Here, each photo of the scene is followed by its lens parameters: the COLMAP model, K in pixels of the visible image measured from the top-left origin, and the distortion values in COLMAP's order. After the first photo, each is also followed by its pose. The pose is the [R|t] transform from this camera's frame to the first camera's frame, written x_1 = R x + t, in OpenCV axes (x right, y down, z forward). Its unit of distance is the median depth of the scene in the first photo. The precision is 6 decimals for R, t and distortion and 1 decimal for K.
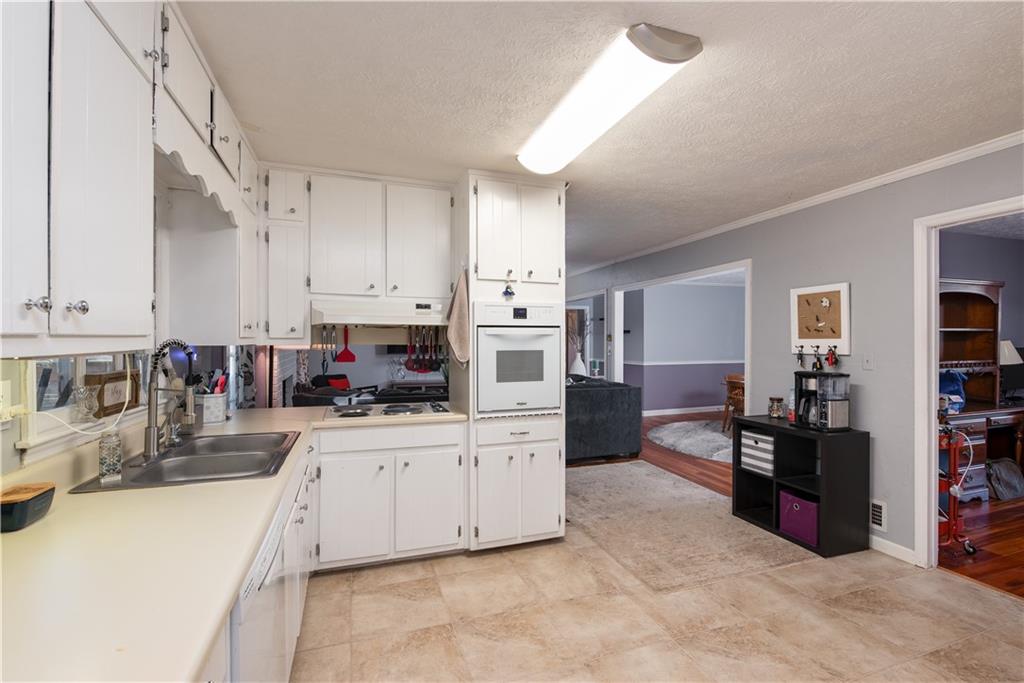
lens RADIAL K [[466.7, 0, 523.4], [0, 466.7, 342.1], [0, 0, 1]] dist [0.000054, -0.000317]
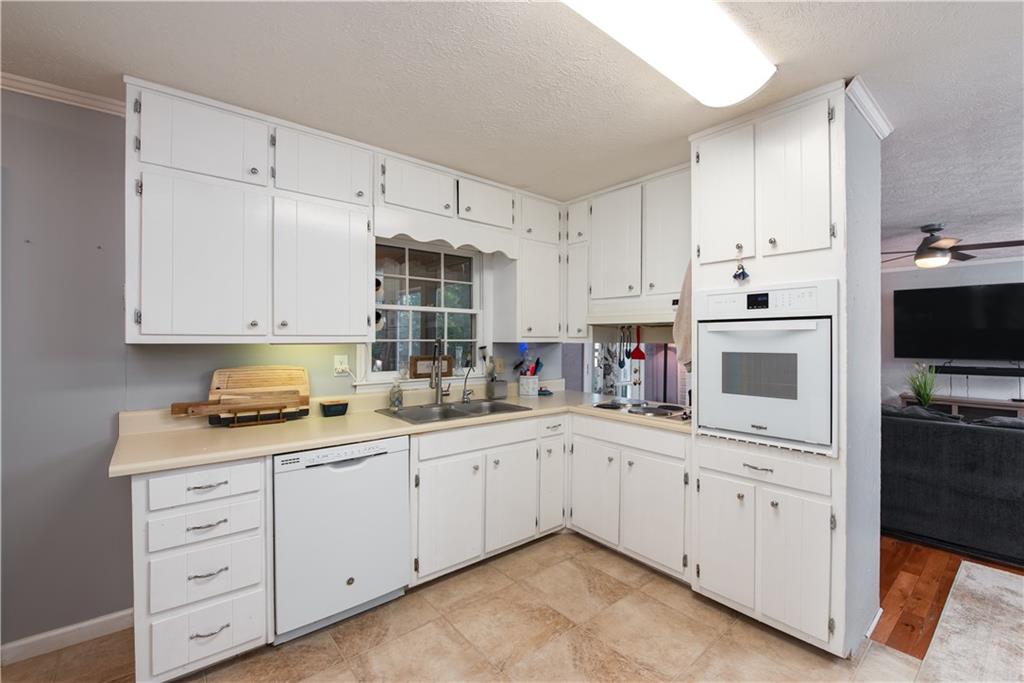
lens RADIAL K [[431.5, 0, 512.0], [0, 431.5, 341.5], [0, 0, 1]] dist [-0.003647, -0.000448]
pose [[0.341865, 0.003670, -0.939742, 0.503020], [-0.005461, 0.999983, 0.001919, 0.001271], [0.939733, 0.004476, 0.341880, 0.430023]]
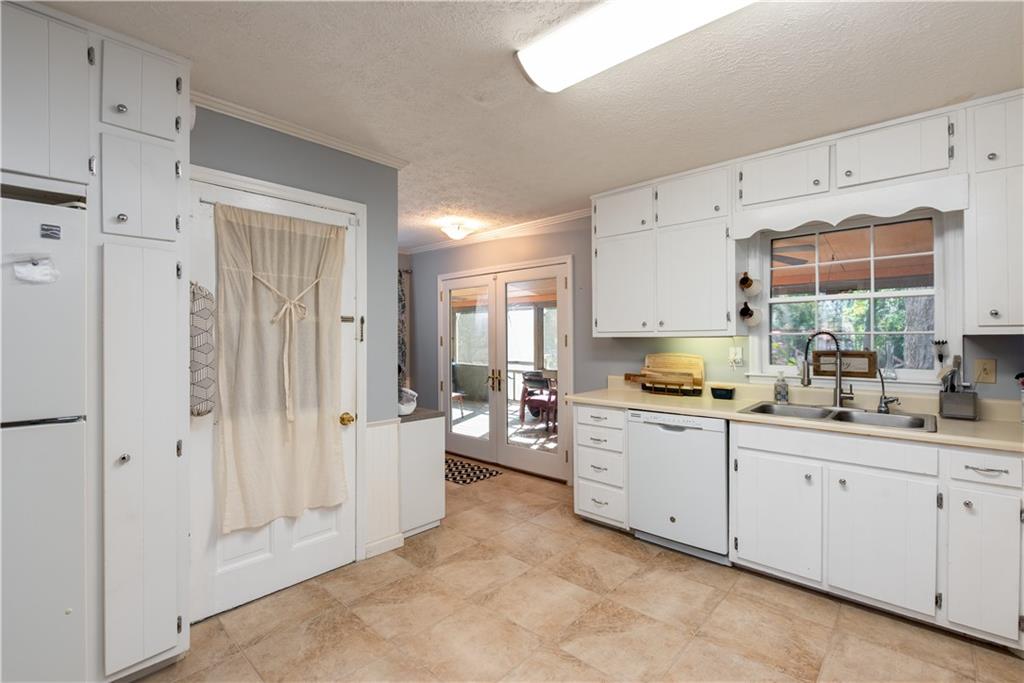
lens RADIAL K [[466.7, 0, 523.4], [0, 466.7, 342.1], [0, 0, 1]] dist [0.000054, -0.000317]
pose [[-0.879440, 0.006620, -0.475964, 0.501023], [0.001632, 0.999939, 0.010891, 0.007754], [0.476007, 0.008801, -0.879398, 1.122144]]
